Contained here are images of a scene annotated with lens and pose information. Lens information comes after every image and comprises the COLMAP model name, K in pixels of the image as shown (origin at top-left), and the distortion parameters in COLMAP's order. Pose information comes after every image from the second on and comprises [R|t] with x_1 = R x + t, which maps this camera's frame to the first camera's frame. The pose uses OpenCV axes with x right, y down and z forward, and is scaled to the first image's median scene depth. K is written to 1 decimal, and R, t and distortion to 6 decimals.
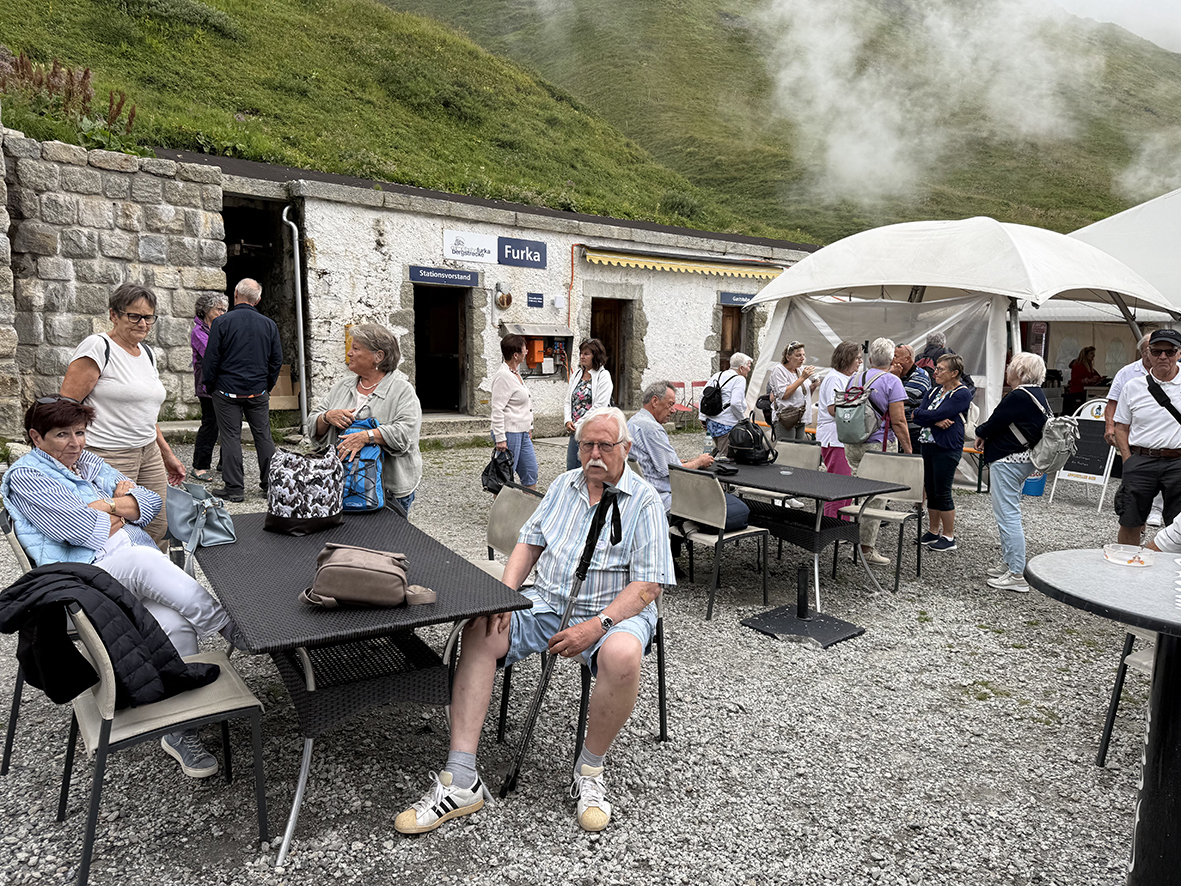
lens RADIAL K [[808.7, 0, 590.5], [0, 808.7, 443.0], [0, 0, 1]] dist [0.171246, -0.315426]
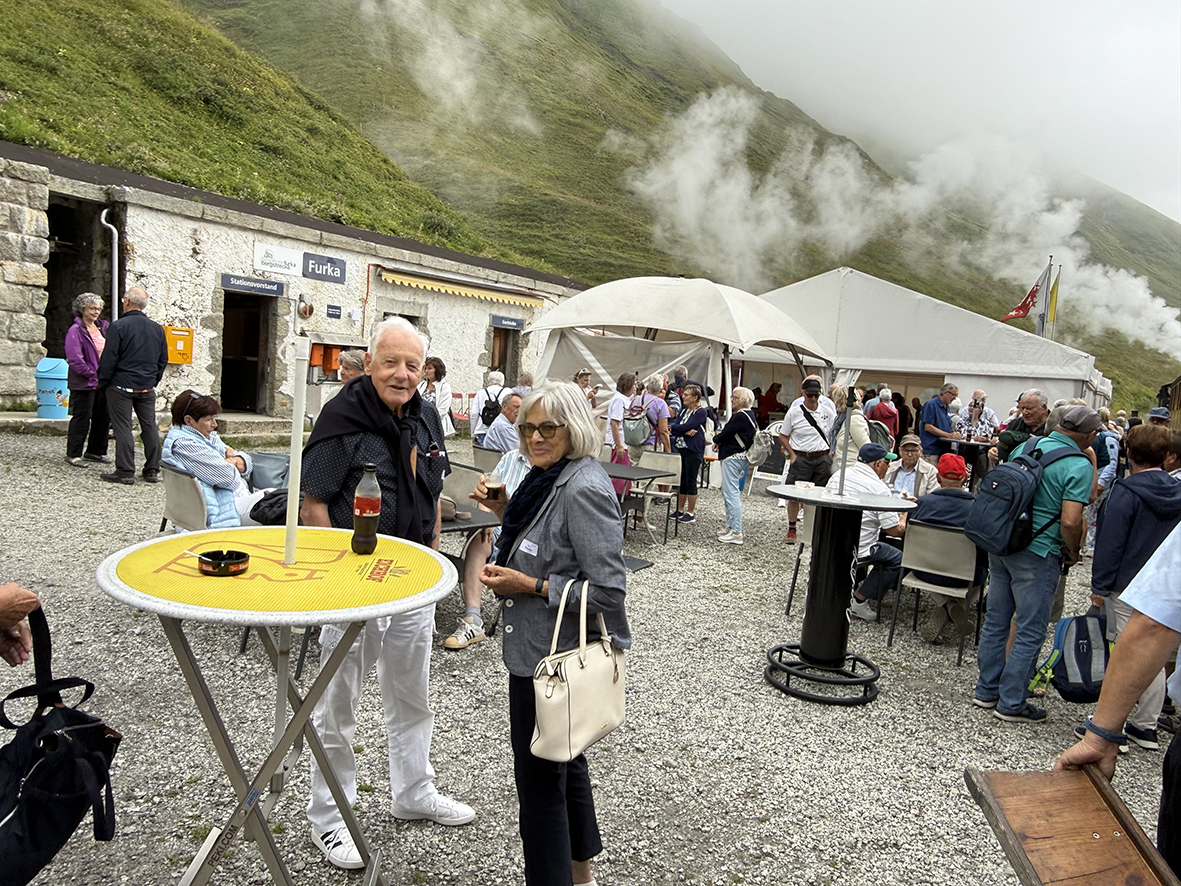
lens RADIAL K [[836.0, 0, 590.5], [0, 836.0, 443.0], [0, 0, 1]] dist [0.007644, -0.001305]
pose [[0.943086, 0.025698, 0.331554, -0.113666], [-0.020789, 0.999616, -0.018347, 0.012099], [-0.331898, 0.010410, 0.943258, -0.164178]]
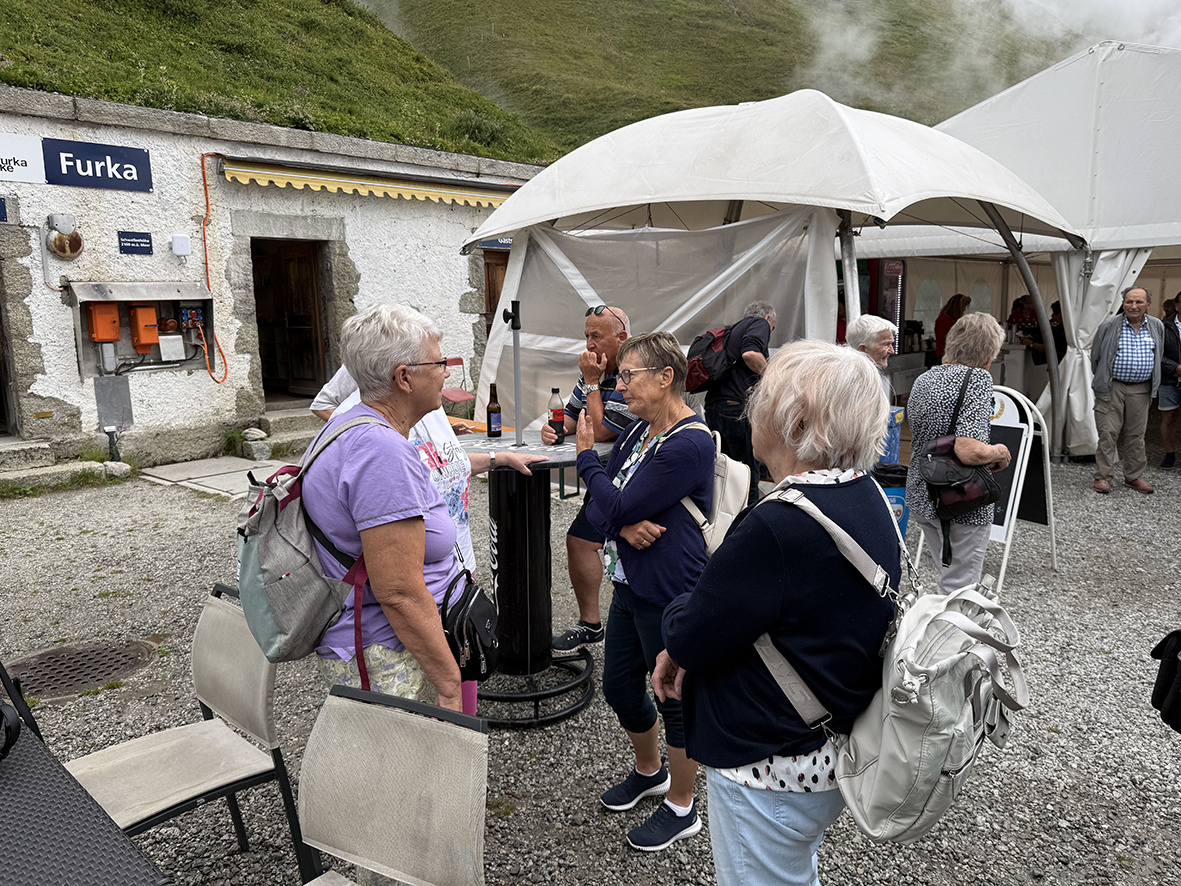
lens RADIAL K [[813.8, 0, 590.5], [0, 813.8, 443.0], [0, 0, 1]] dist [0.056872, -0.075415]
pose [[0.989443, -0.059636, 0.132085, 0.187881], [0.052626, 0.997046, 0.055941, -0.042167], [-0.135031, -0.048399, 0.989659, 0.336530]]
